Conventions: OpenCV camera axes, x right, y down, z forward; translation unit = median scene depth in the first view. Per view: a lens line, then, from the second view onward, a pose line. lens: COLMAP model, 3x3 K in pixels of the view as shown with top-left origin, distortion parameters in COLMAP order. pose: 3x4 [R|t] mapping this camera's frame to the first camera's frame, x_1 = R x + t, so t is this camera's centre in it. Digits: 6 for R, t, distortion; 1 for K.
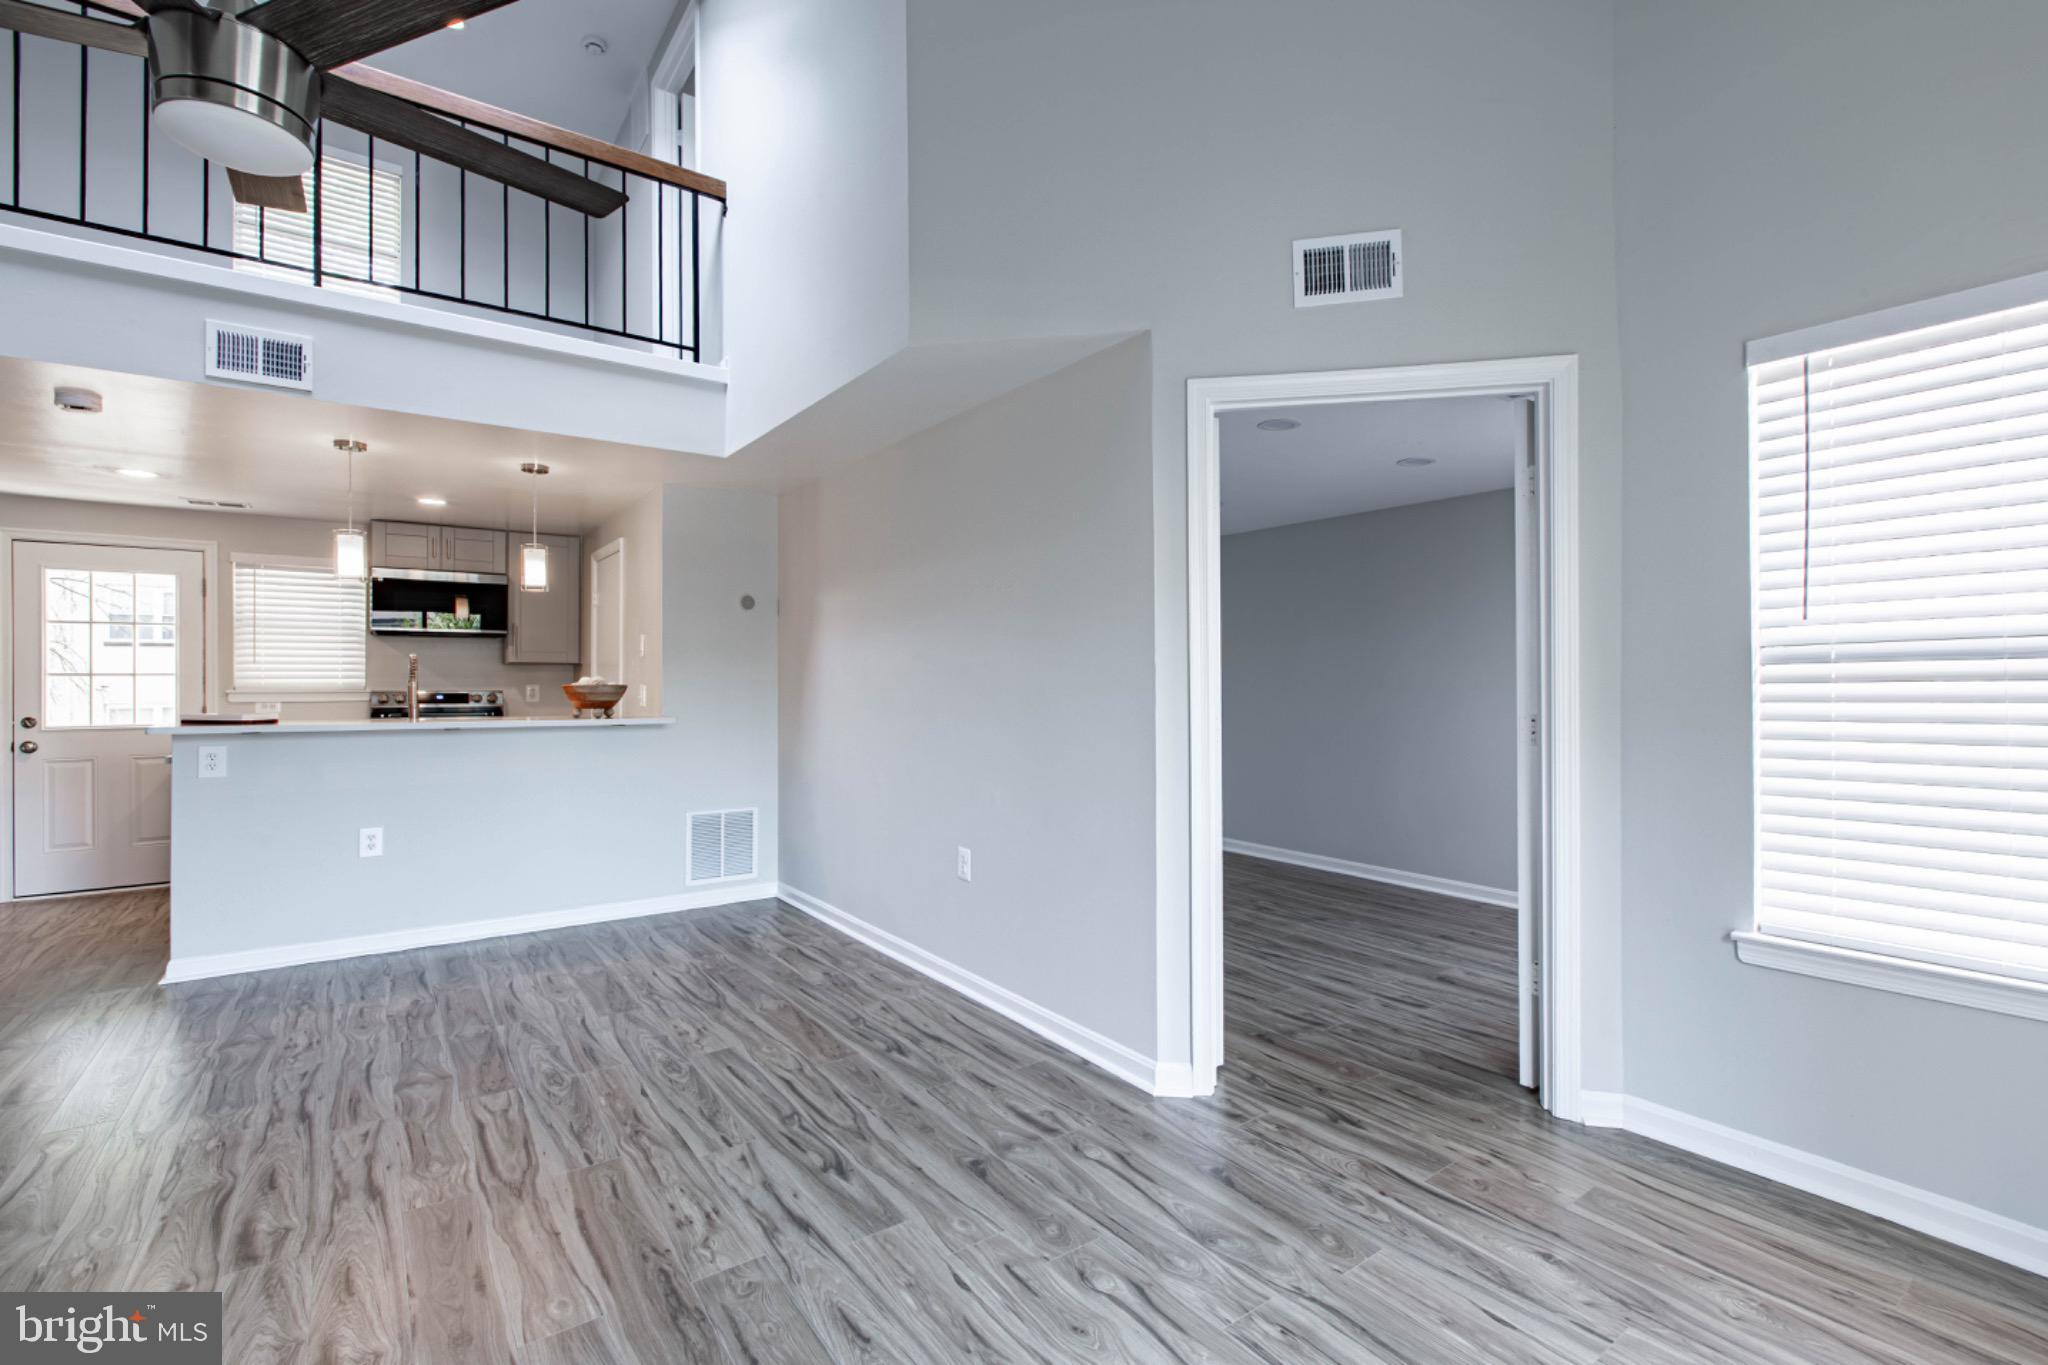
lens RADIAL K [[909.3, 0, 1020.9], [0, 909.3, 676.8], [0, 0, 1]] dist [0.001649, -0.000788]
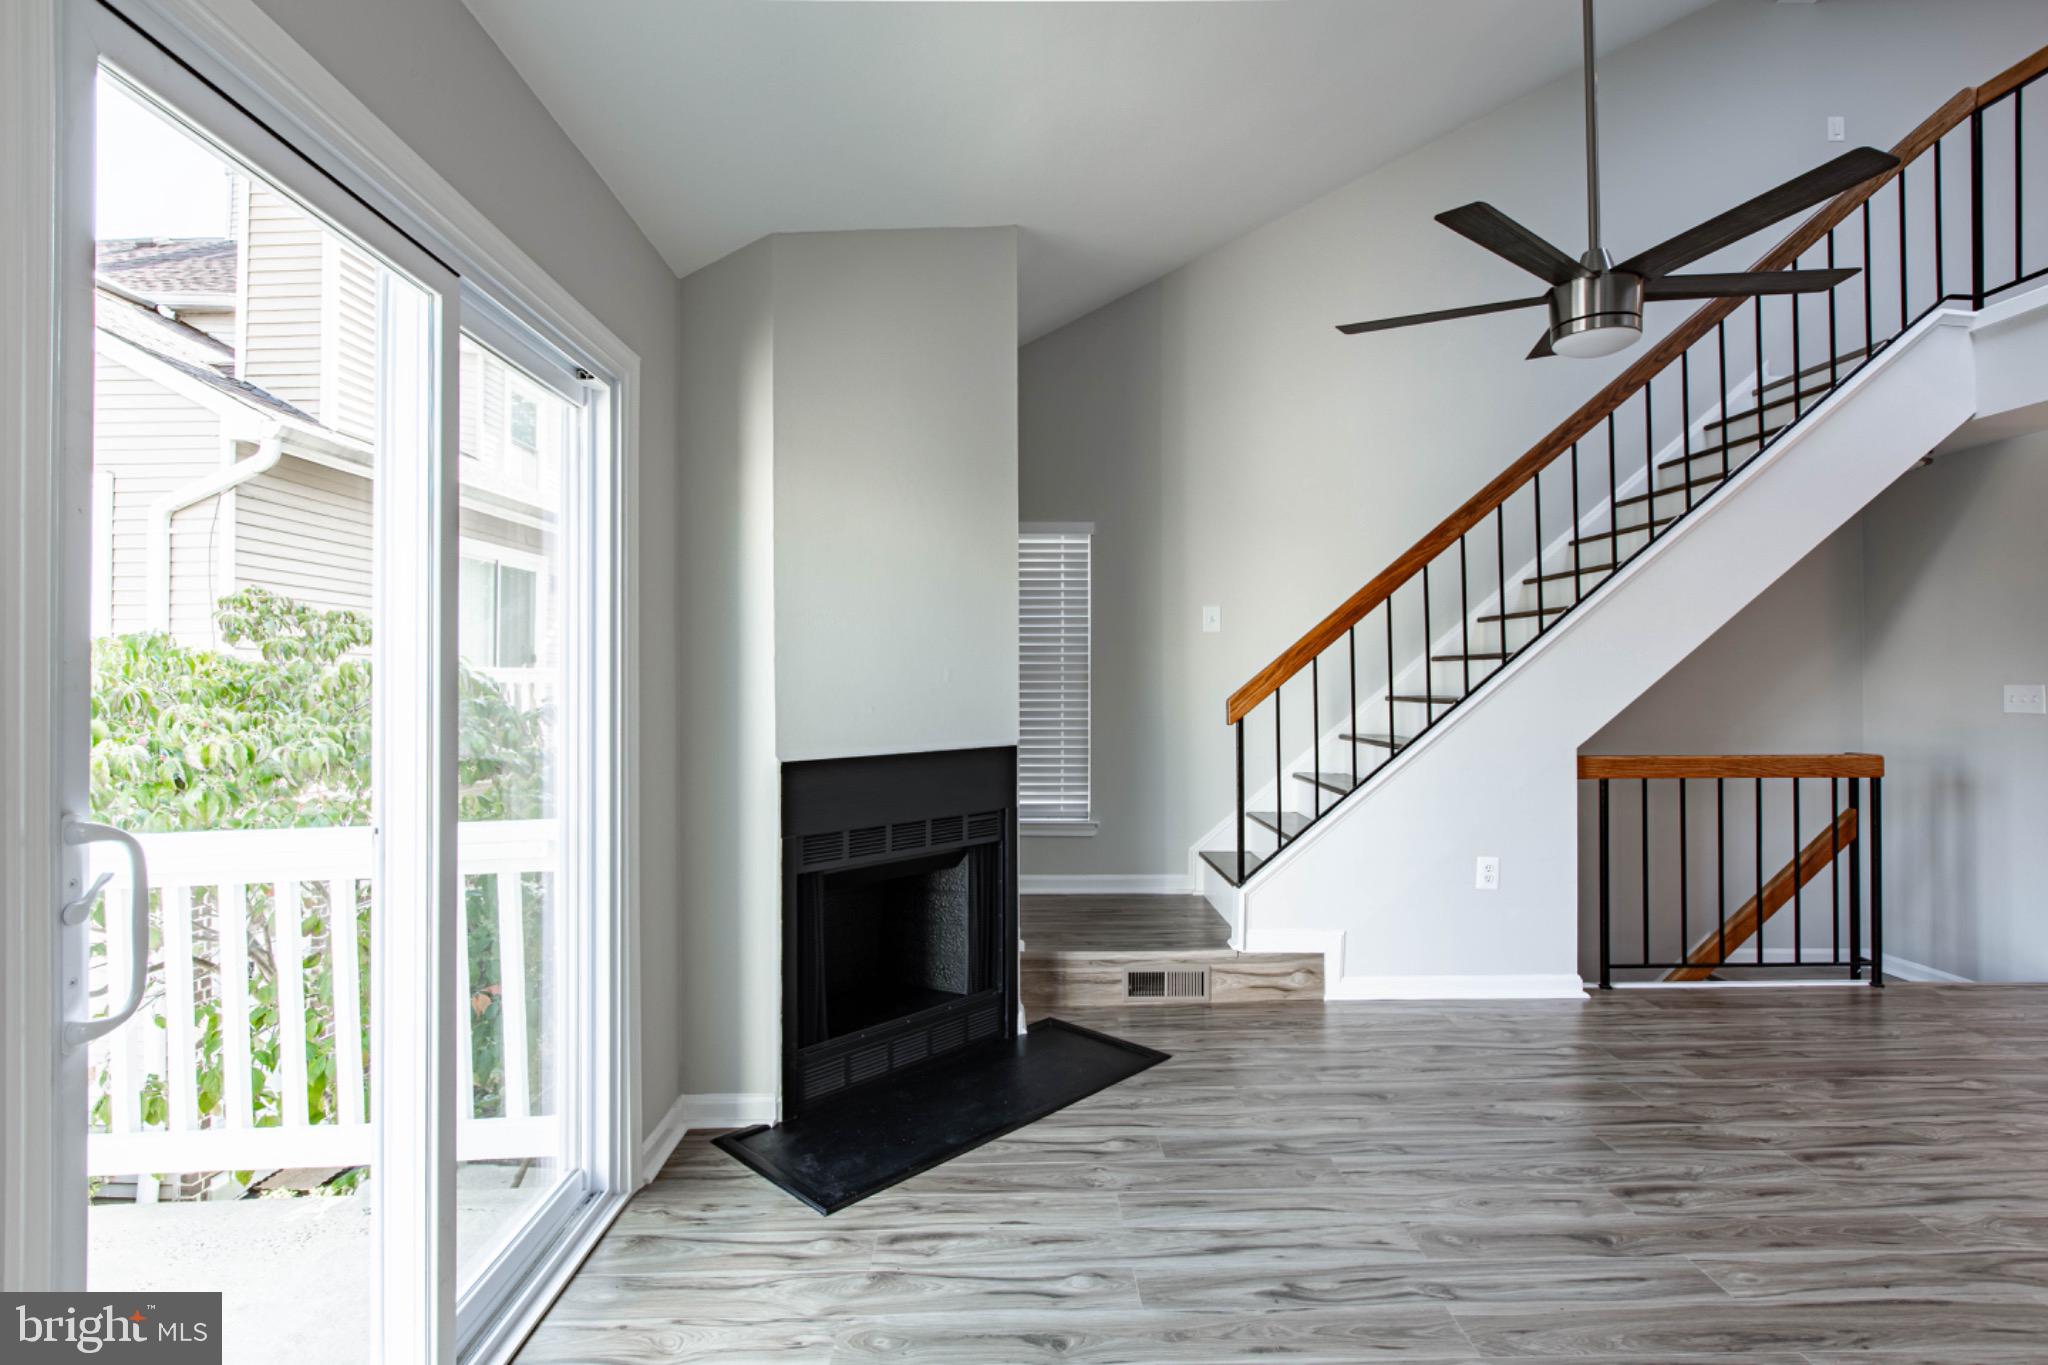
lens RADIAL K [[1002.1, 0, 1015.8], [0, 1002.1, 674.6], [0, 0, 1]] dist [-0.003624, -0.001069]
pose [[-0.572507, -0.003554, -0.819892, 0.558988], [0.004332, 0.999964, -0.007359, -0.004645], [0.819888, -0.007765, -0.572471, 0.577361]]
